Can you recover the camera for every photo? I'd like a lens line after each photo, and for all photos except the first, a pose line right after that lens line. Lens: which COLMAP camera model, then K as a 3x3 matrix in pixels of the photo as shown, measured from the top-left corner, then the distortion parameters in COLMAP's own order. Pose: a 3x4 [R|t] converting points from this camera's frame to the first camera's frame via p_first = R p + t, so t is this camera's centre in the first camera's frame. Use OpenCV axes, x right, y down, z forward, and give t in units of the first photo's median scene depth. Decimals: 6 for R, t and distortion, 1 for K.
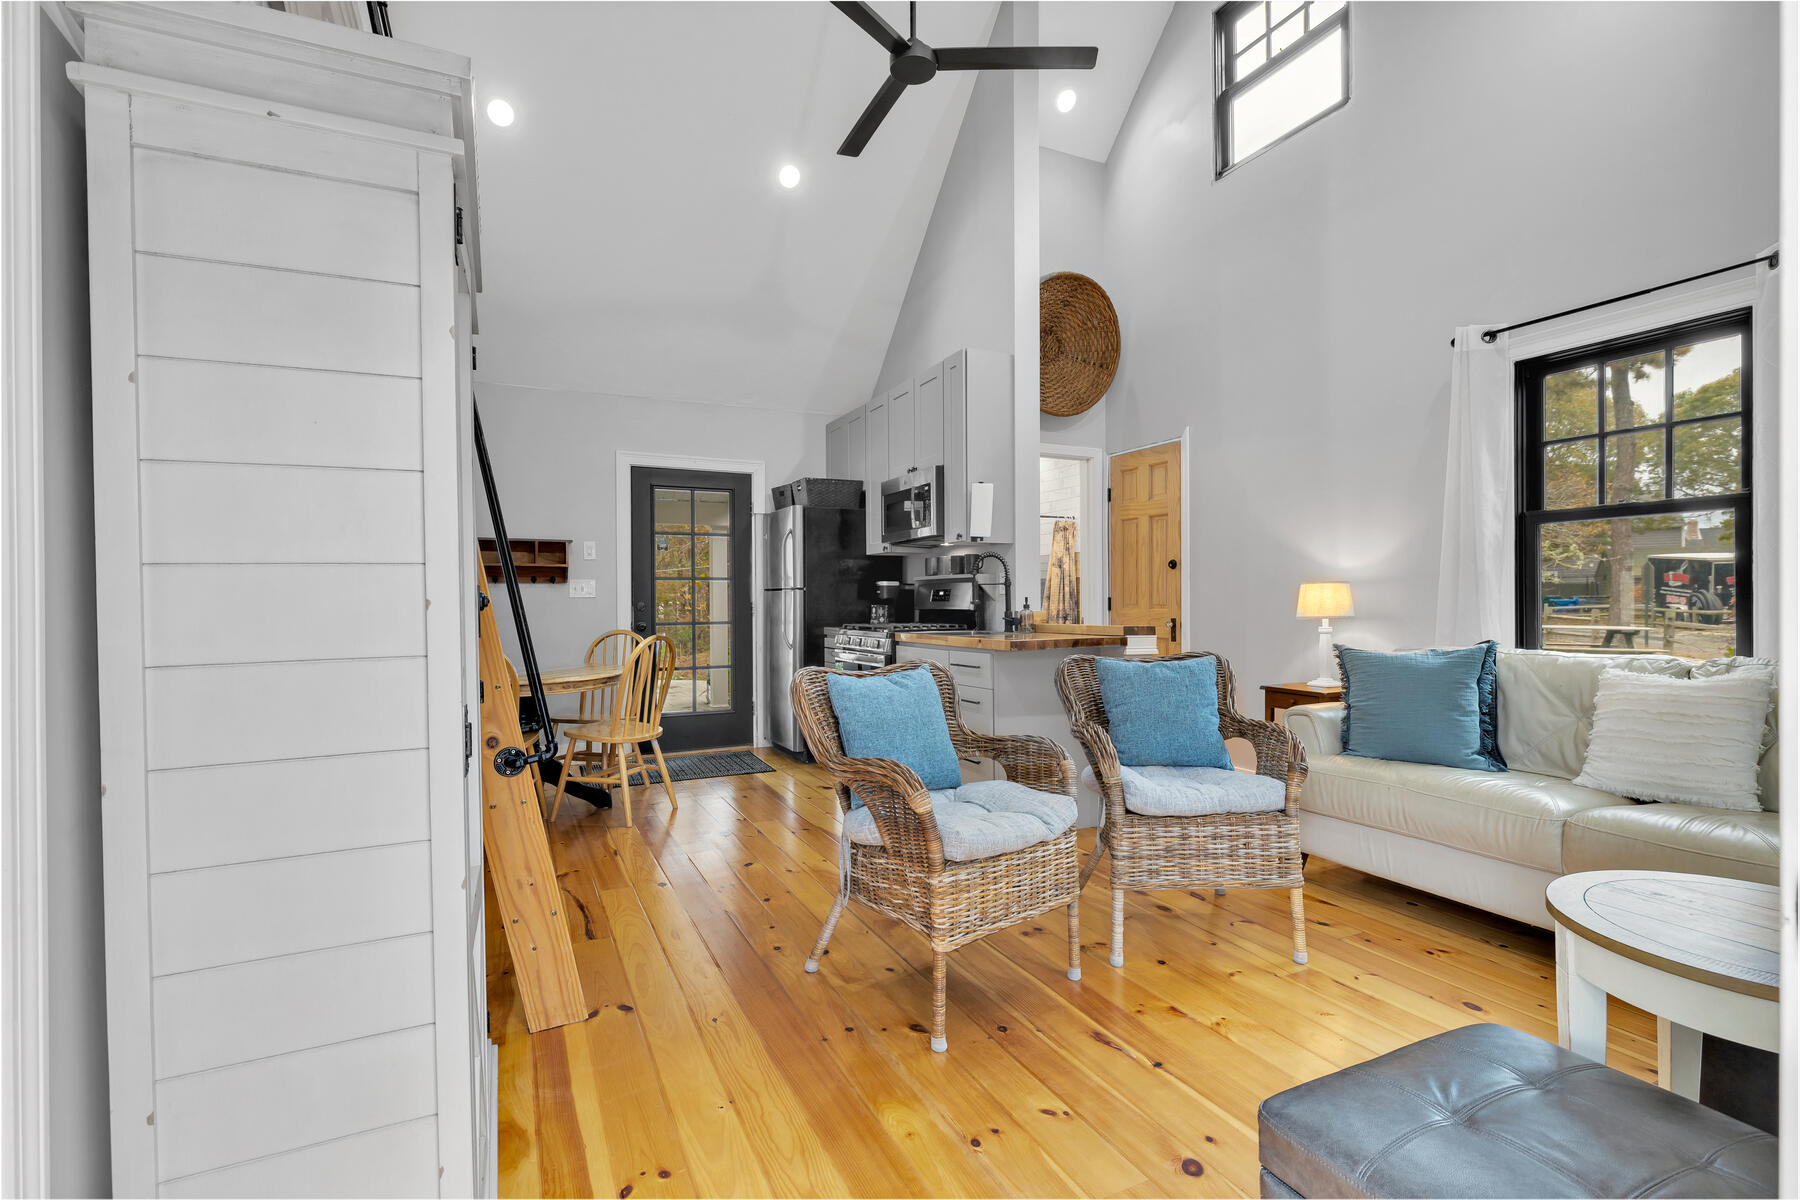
lens RADIAL K [[820.9, 0, 900.0], [0, 820.9, 600.0], [0, 0, 1]] dist [0.000122, -0.000361]
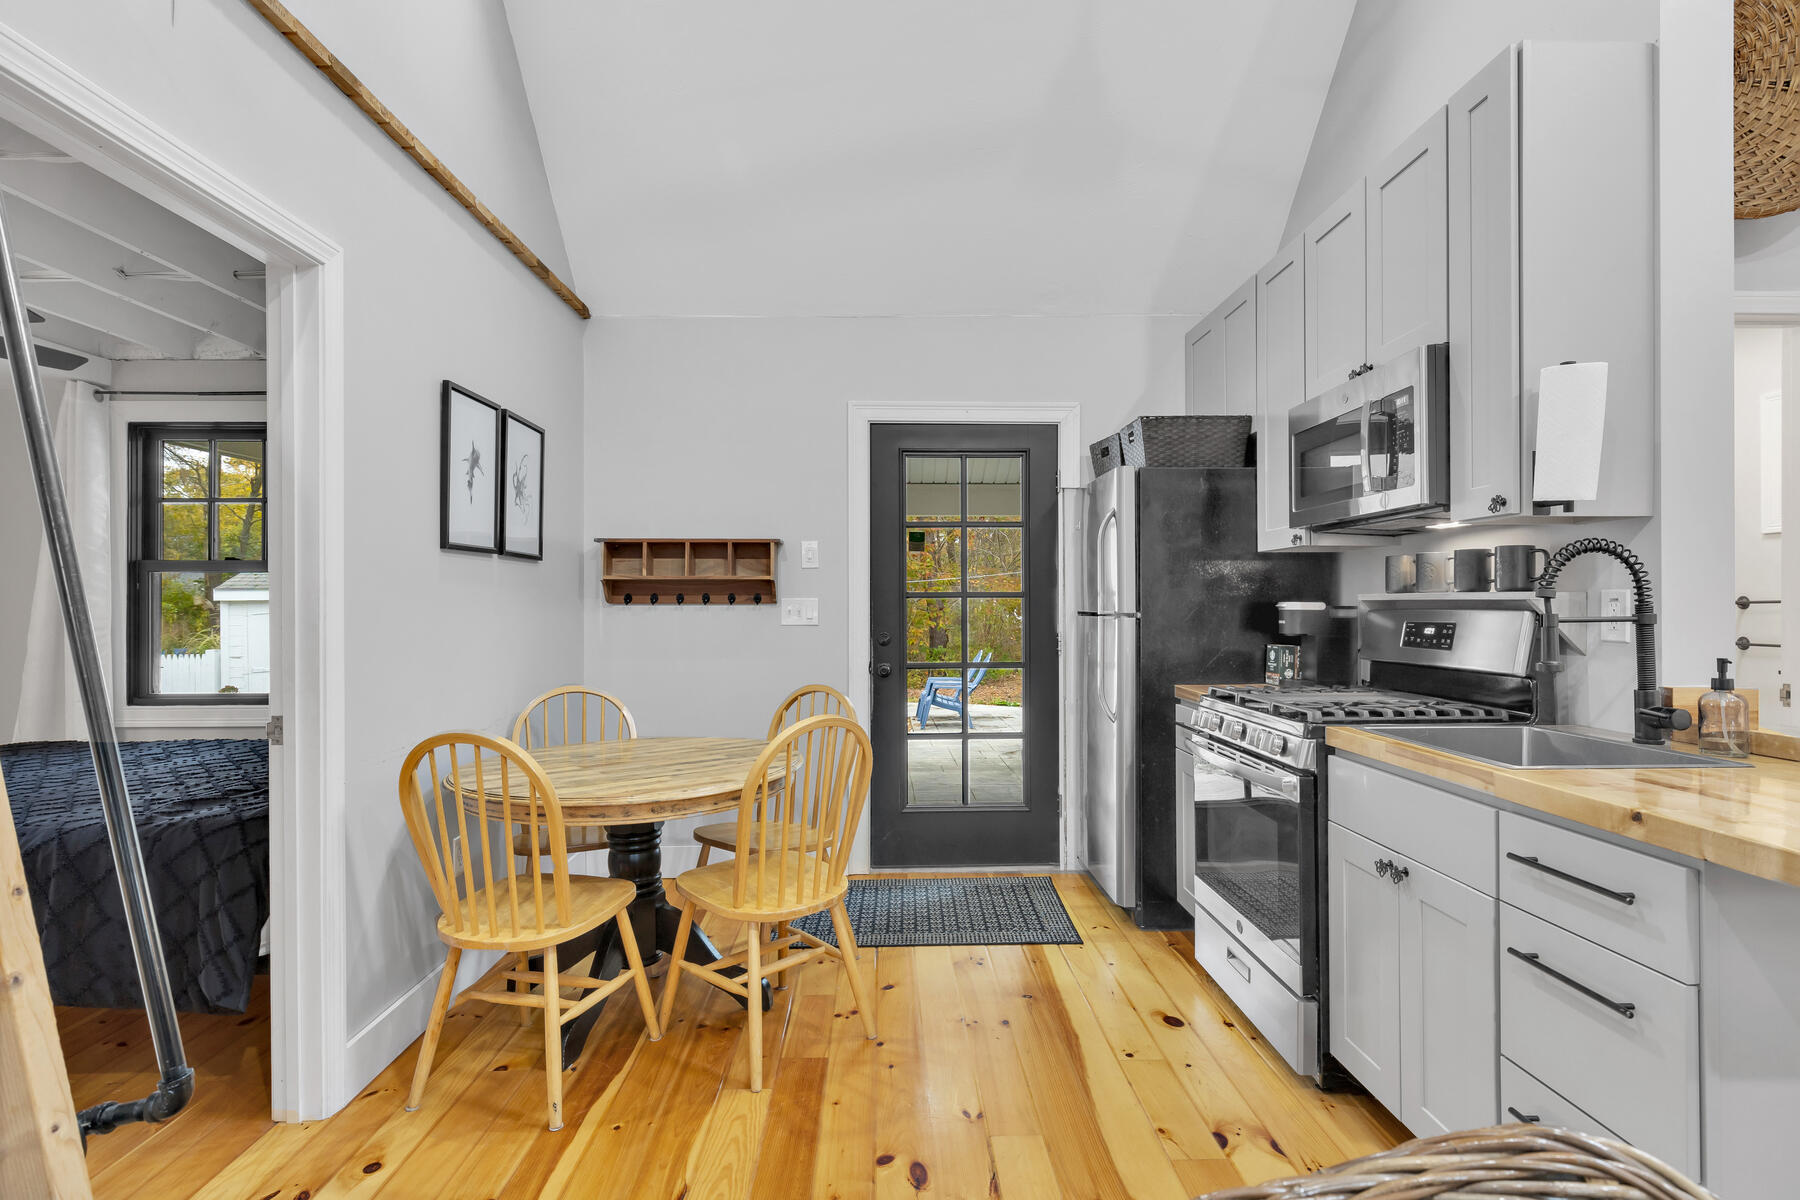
lens RADIAL K [[889.8, 0, 904.5], [0, 889.8, 603.0], [0, 0, 1]] dist [-0.004226, 0.000482]
pose [[0.911868, 0.002305, -0.410478, -0.013515], [-0.002376, 0.999997, 0.000337, -0.022135], [0.410477, 0.000668, 0.911871, 0.390684]]
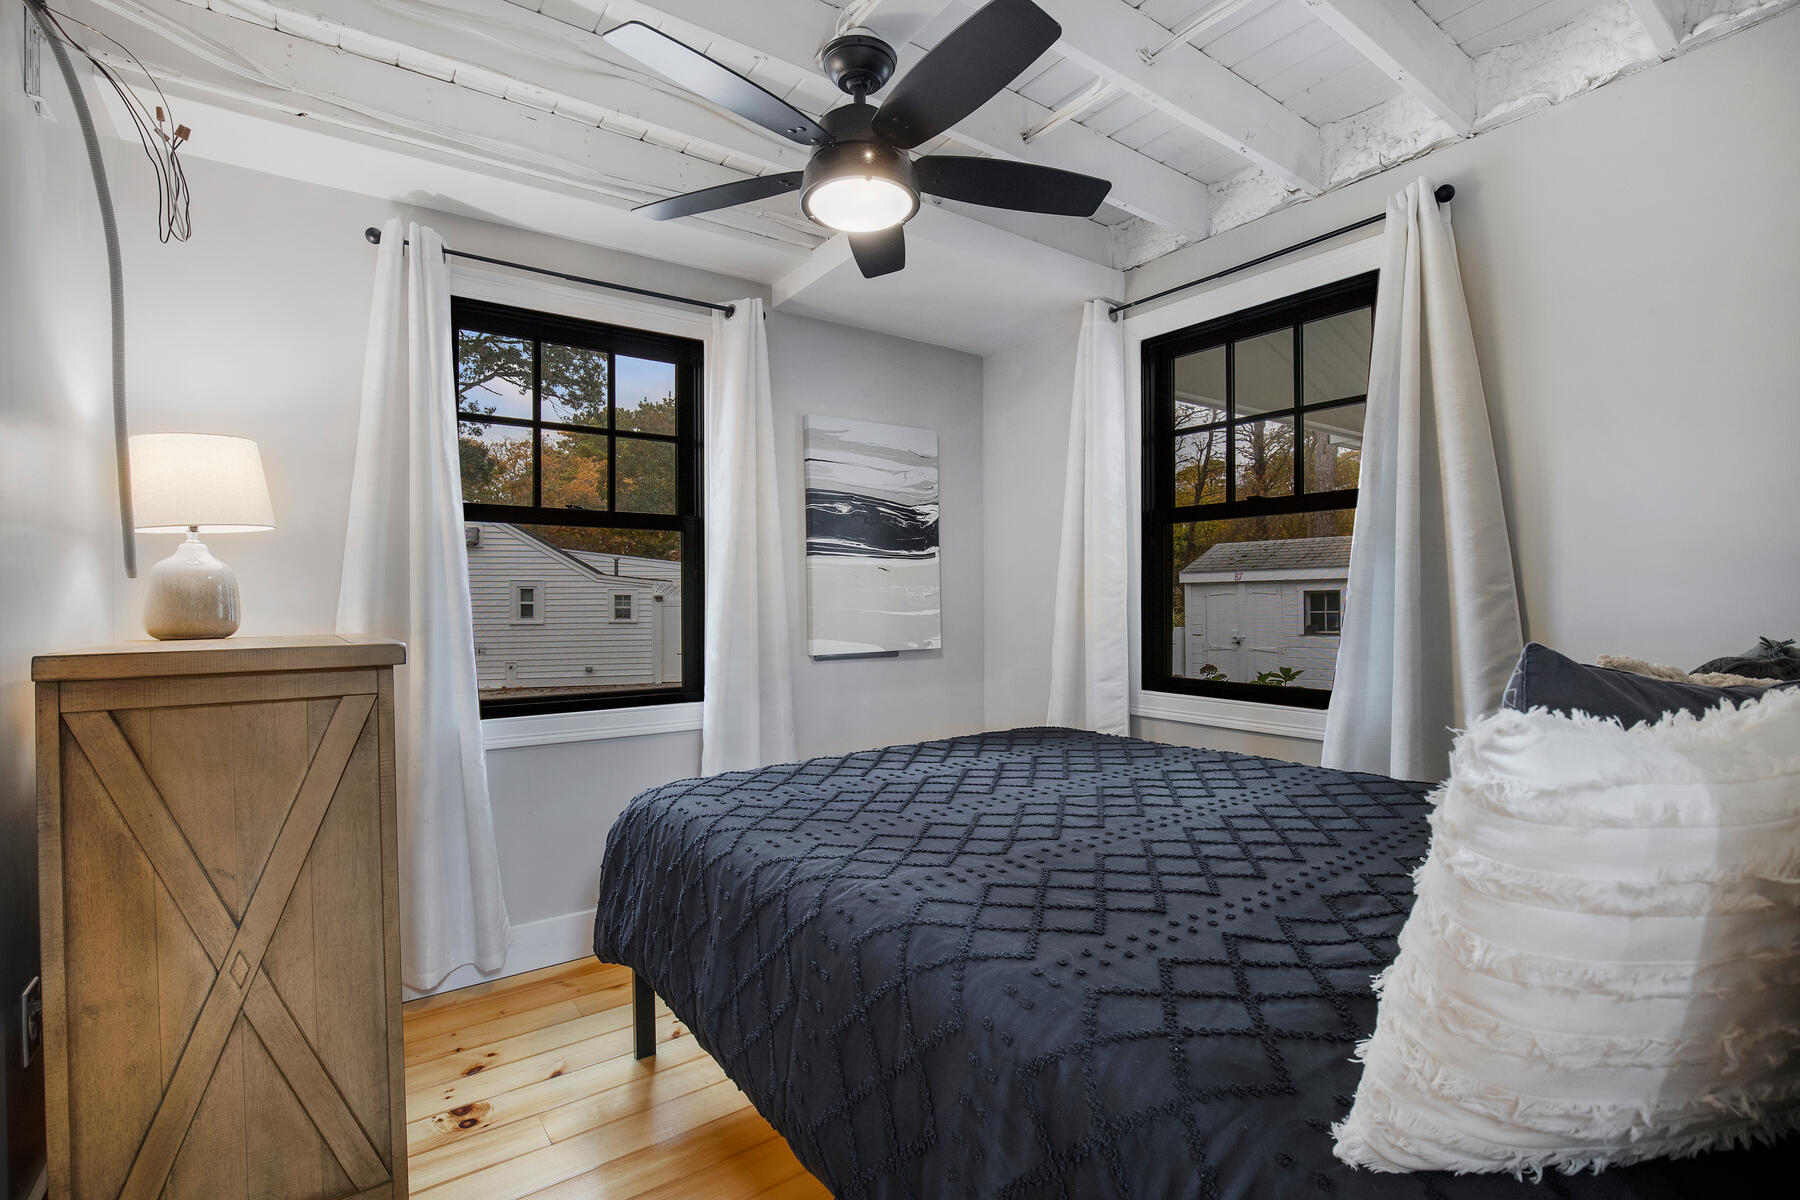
lens RADIAL K [[820.9, 0, 900.0], [0, 820.9, 600.0], [0, 0, 1]] dist [0.000122, -0.000361]
pose [[0.173743, 0.006543, -0.984769, -0.355824], [0.005102, 0.999959, 0.007544, -0.002570], [0.984778, -0.006335, 0.173703, 0.527830]]
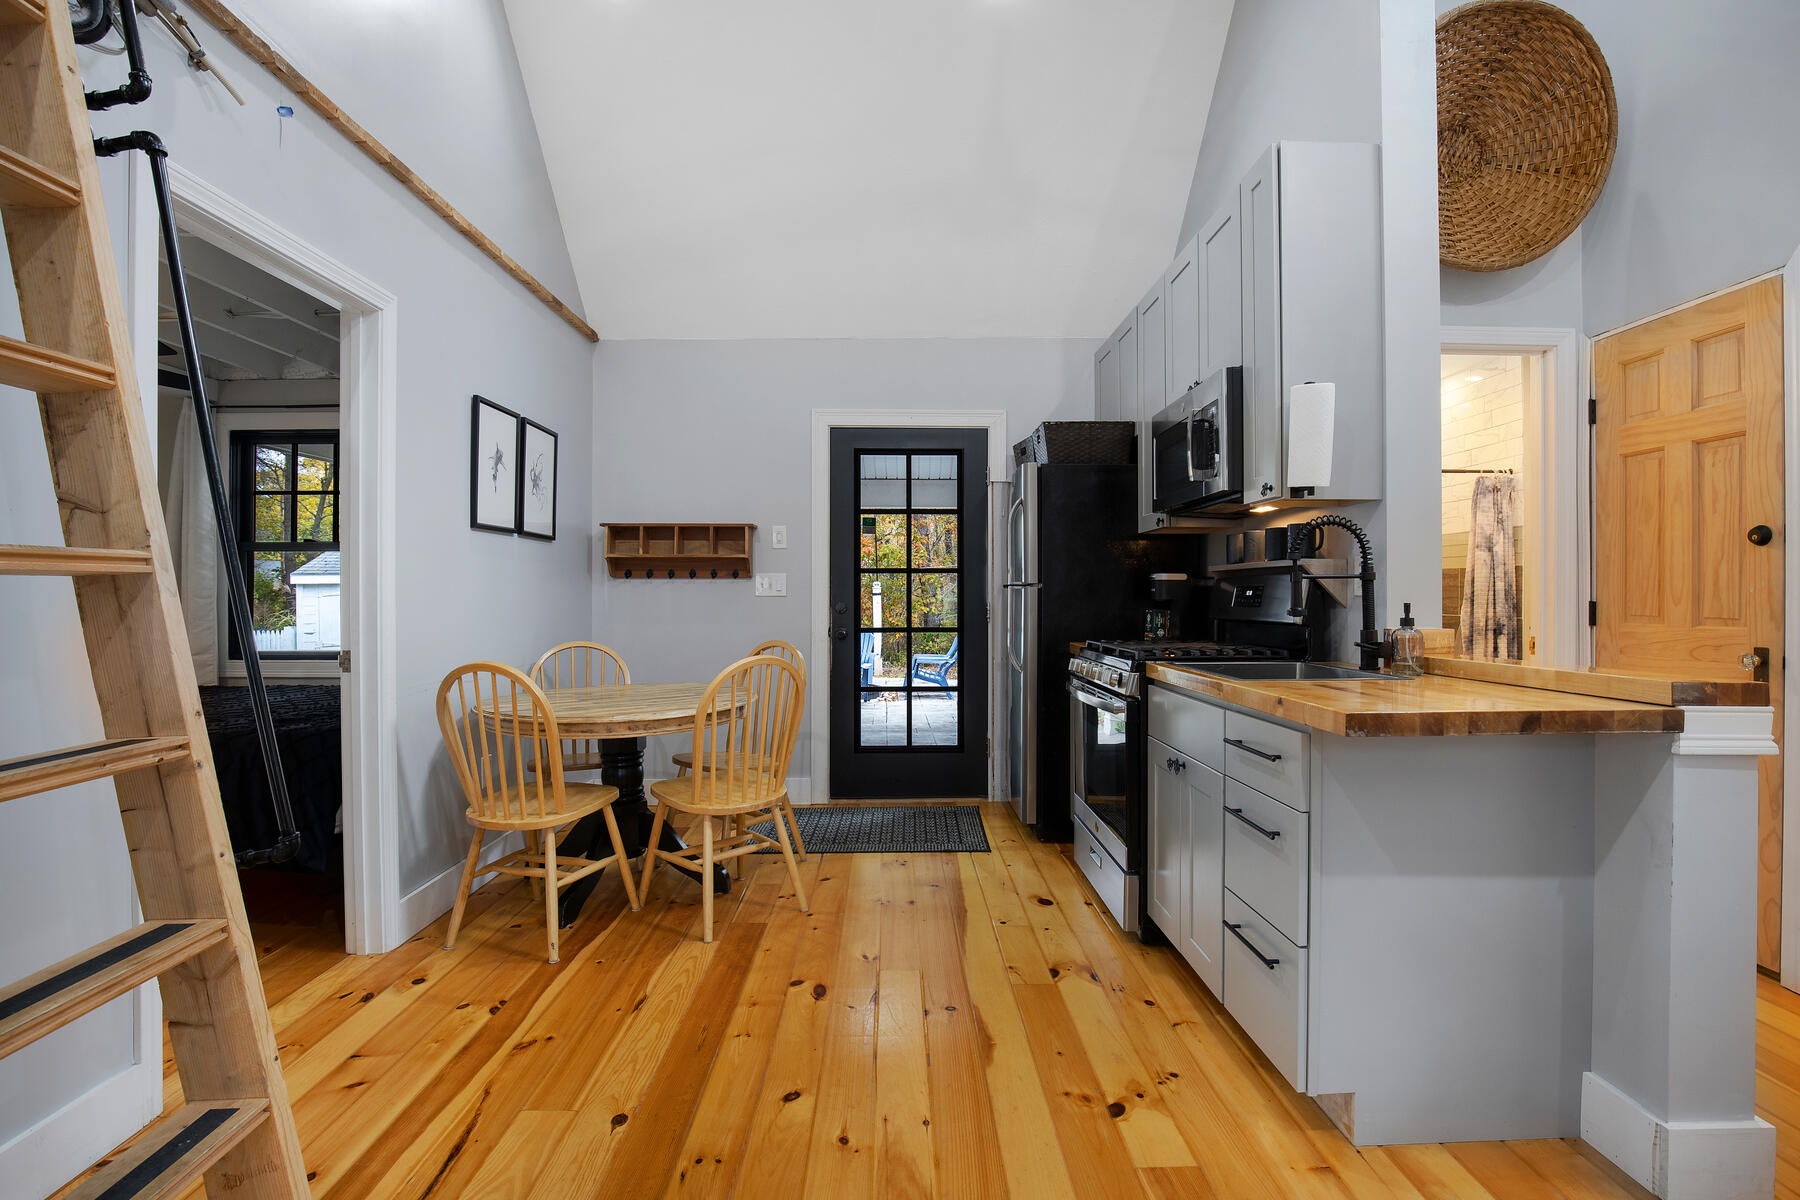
lens RADIAL K [[823.5, 0, 903.8], [0, 823.5, 596.1], [0, 0, 1]] dist [-0.042169, 0.009208]
pose [[0.908219, 0.005432, -0.418461, 0.066416], [-0.004432, 0.999985, 0.003362, -0.006549], [0.418472, -0.001199, 0.908229, 0.341788]]
